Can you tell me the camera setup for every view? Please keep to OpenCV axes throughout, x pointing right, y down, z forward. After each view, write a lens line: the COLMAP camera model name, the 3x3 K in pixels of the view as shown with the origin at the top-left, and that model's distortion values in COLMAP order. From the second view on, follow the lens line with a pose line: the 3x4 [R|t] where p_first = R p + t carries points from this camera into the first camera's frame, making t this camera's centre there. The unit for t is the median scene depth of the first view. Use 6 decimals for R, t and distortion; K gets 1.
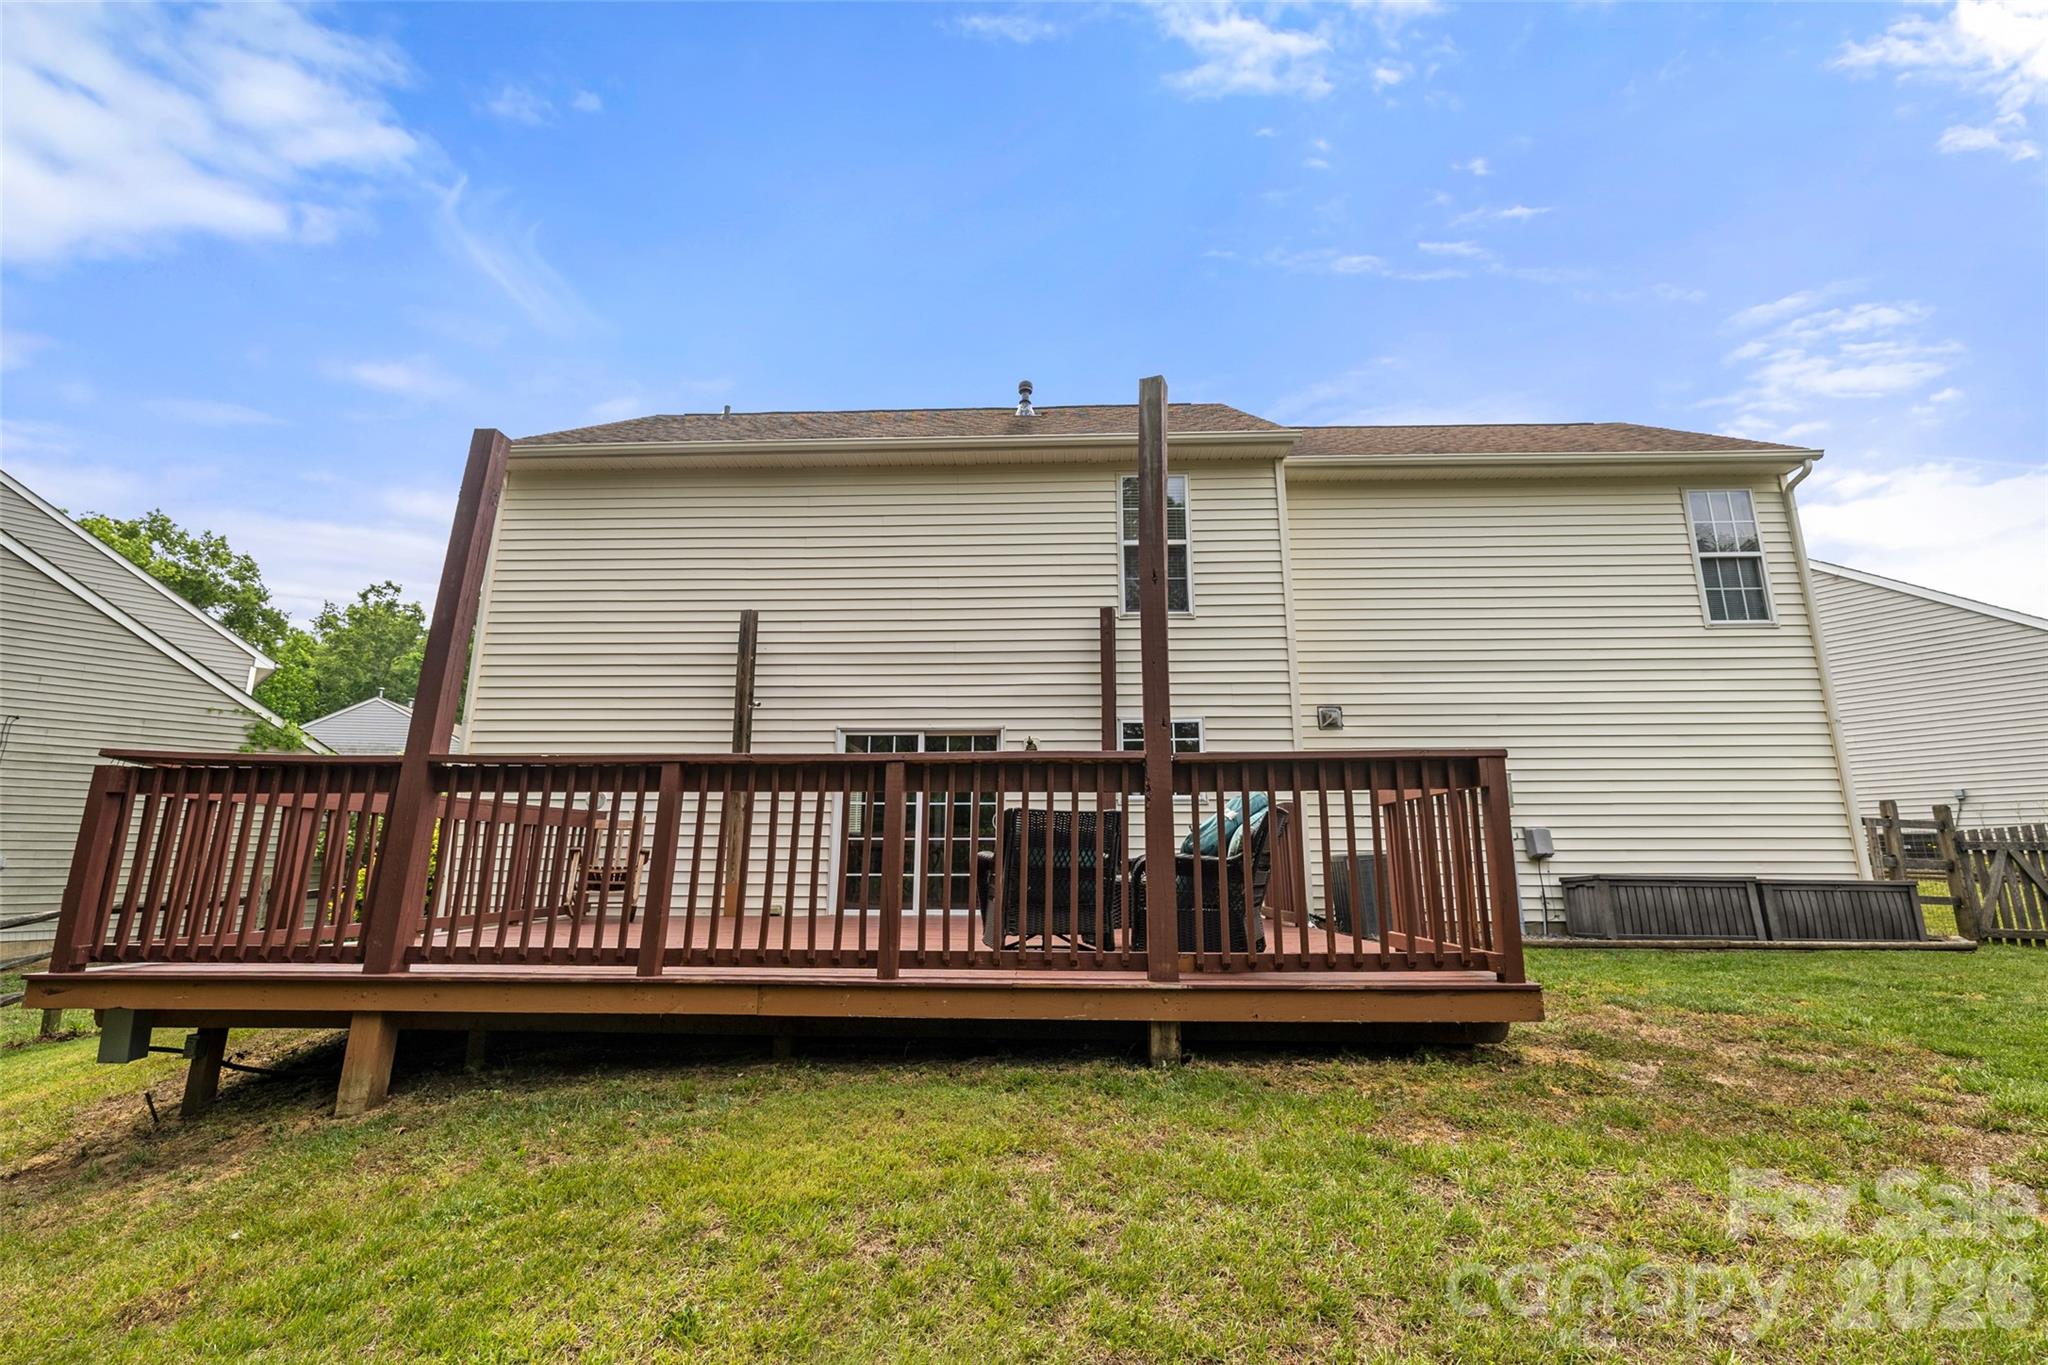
lens RADIAL K [[854.3, 0, 1024.7], [0, 854.3, 682.6], [0, 0, 1]] dist [0.015203, 0.000068]
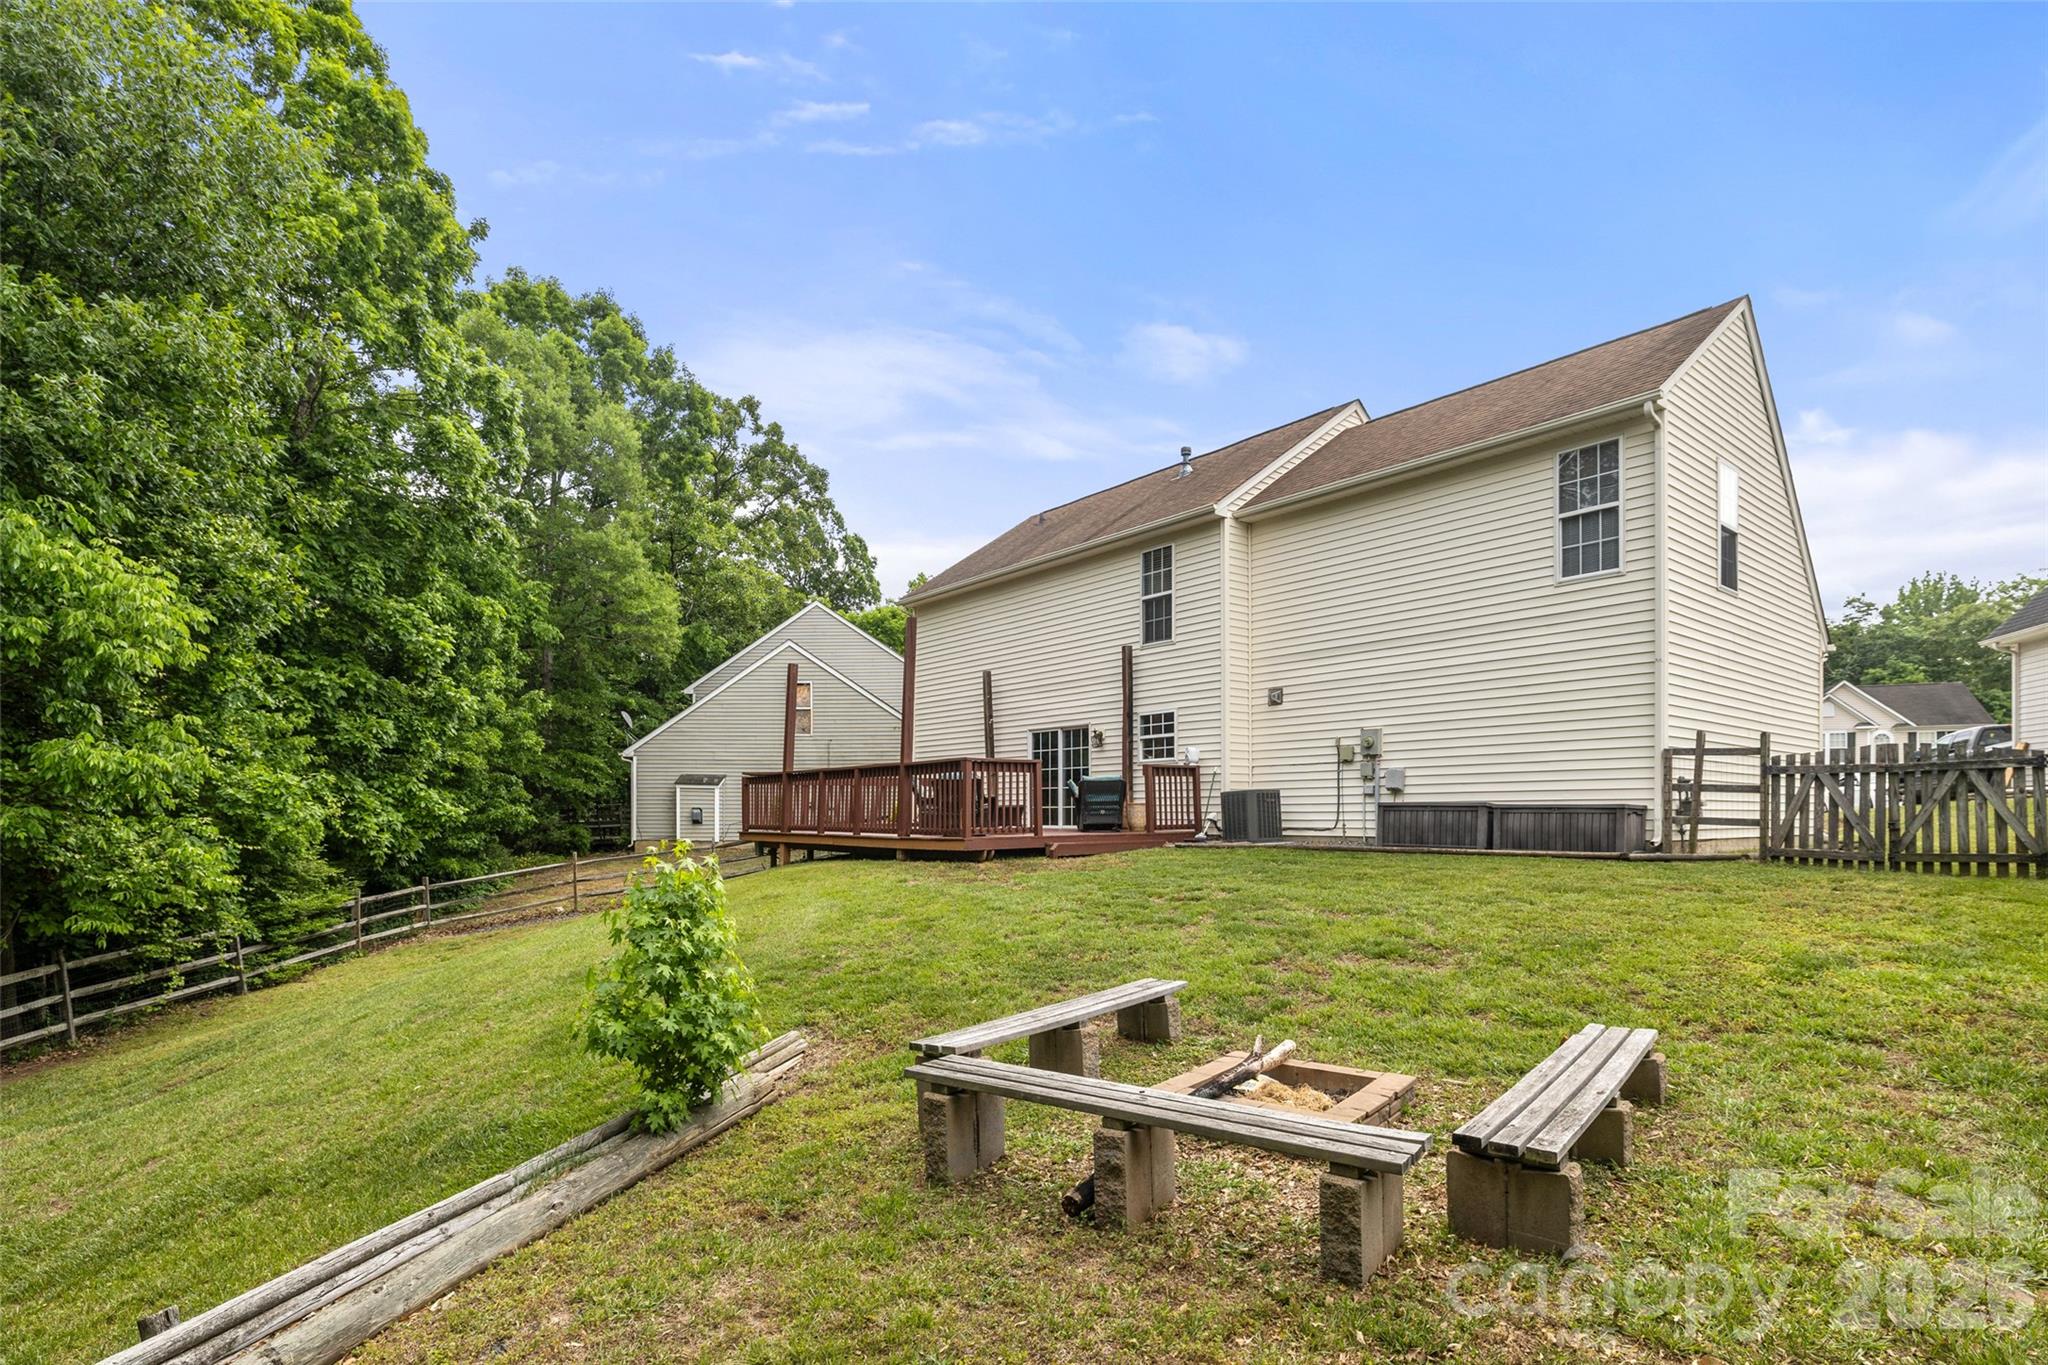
lens RADIAL K [[1024.6, 0, 1001.0], [0, 1024.6, 802.6], [0, 0, 1]] dist [-0.002749, -0.000836]
pose [[0.640905, -0.009222, -0.767564, 1.436904], [0.166971, 0.977661, 0.127672, -0.083604], [0.749240, -0.209987, 0.628128, -0.461734]]
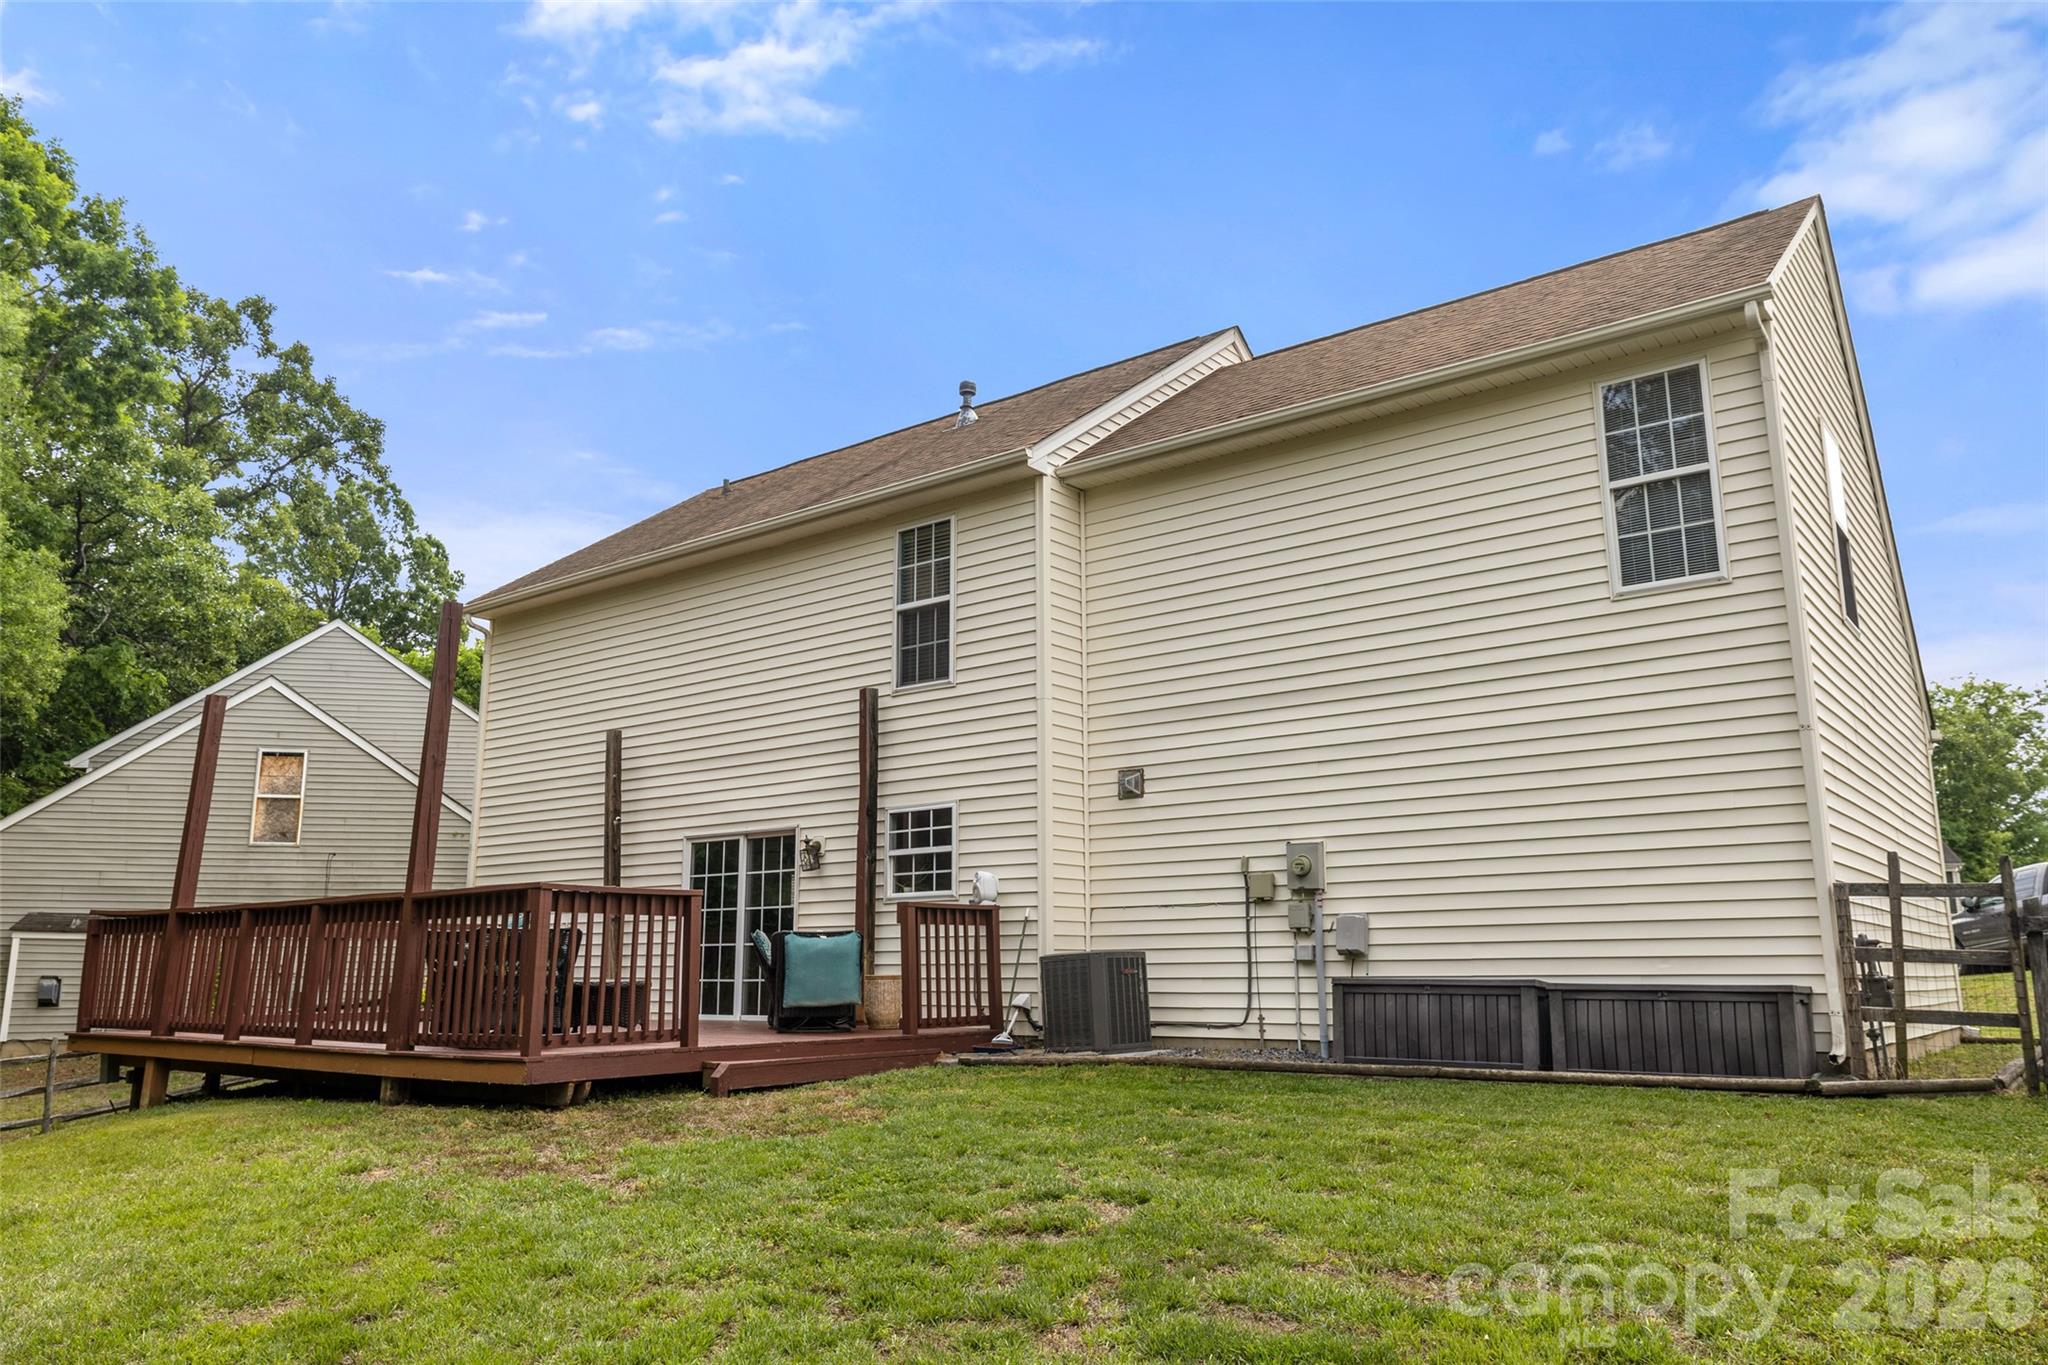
lens RADIAL K [[1455.0, 0, 1006.9], [0, 1455.0, 678.7], [0, 0, 1]] dist [0.004839, -0.005183]
pose [[0.801725, -0.120713, -0.585377, 1.129518], [0.130468, 0.991120, -0.025696, -0.038073], [0.583280, -0.055772, 0.810354, -0.171148]]
